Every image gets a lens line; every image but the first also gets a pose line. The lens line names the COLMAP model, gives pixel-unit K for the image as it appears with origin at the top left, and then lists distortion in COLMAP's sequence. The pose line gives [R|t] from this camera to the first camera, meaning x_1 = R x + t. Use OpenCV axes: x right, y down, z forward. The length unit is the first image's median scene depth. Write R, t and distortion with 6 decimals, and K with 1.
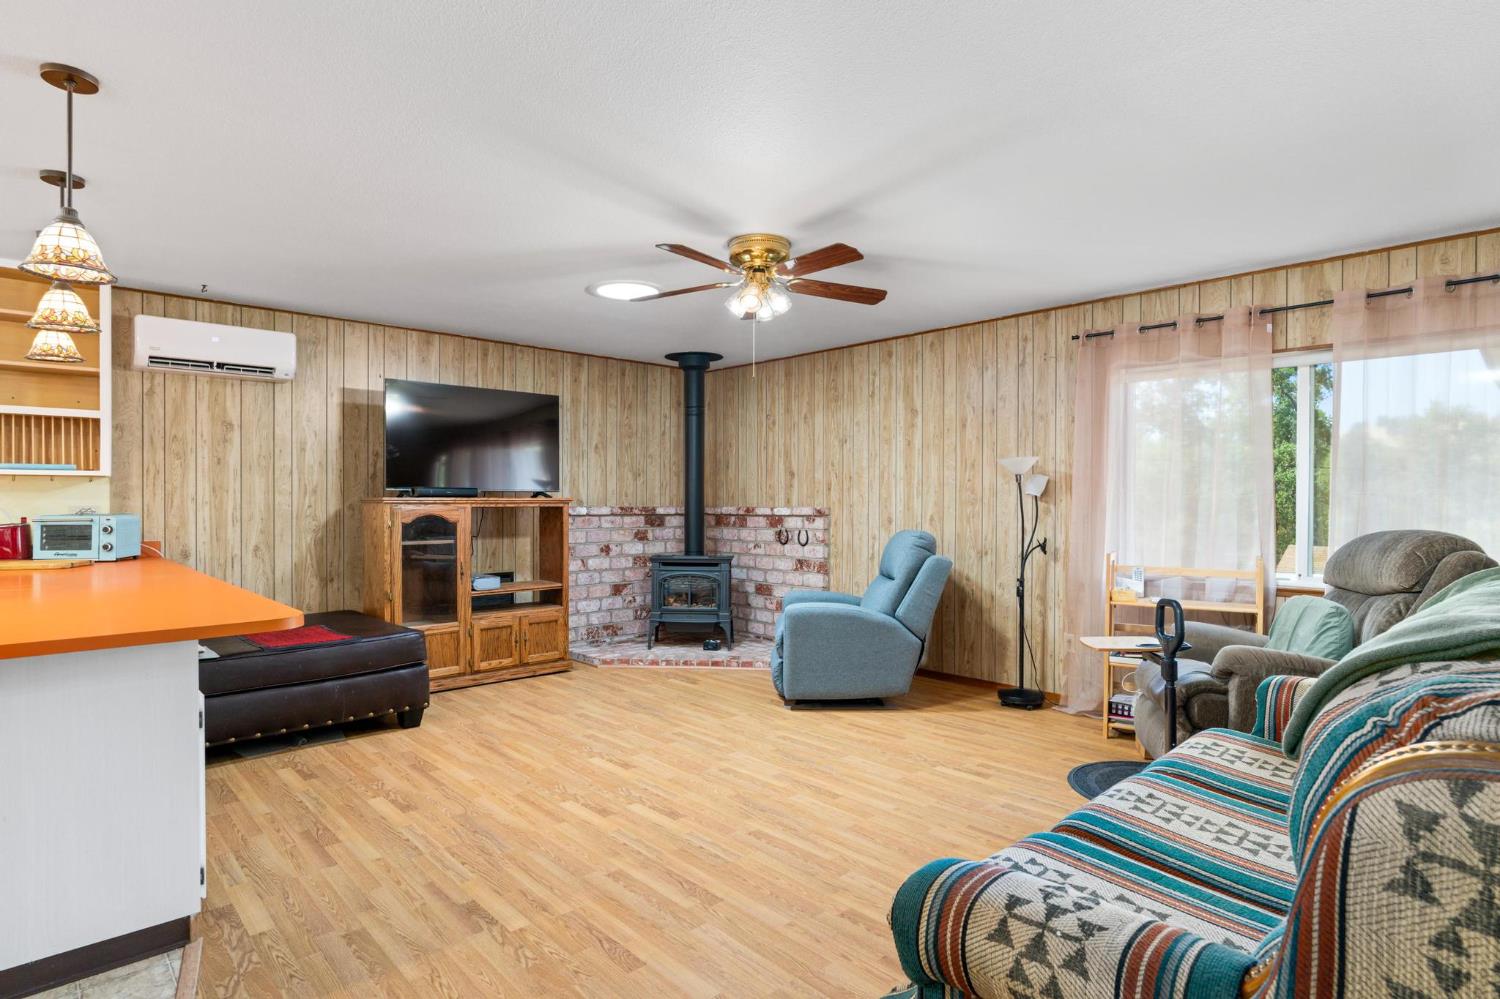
lens RADIAL K [[778.5, 0, 753.0], [0, 778.5, 501.8], [0, 0, 1]] dist [-0.018525, 0.000503]
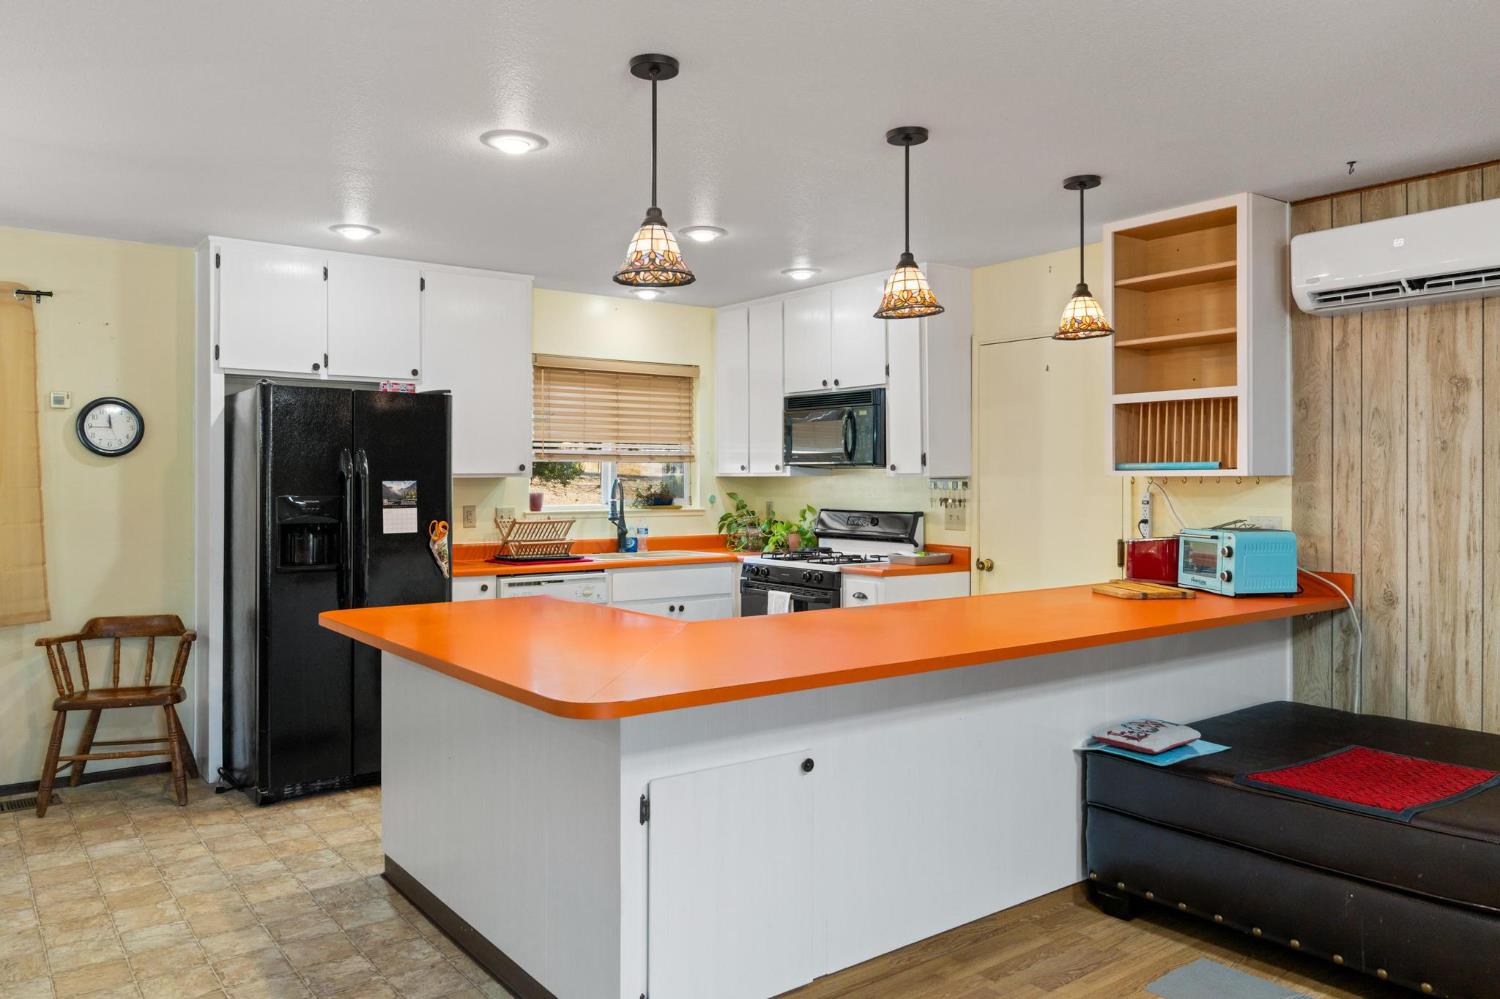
lens RADIAL K [[1046.0, 0, 745.0], [0, 1046.0, 487.0], [0, 0, 1]] dist [0.006683, 0.002144]
pose [[-0.104486, 0.004186, -0.994518, 0.152346], [-0.006165, 0.999969, 0.004857, -0.022411], [0.994507, 0.006639, -0.104457, 0.564257]]
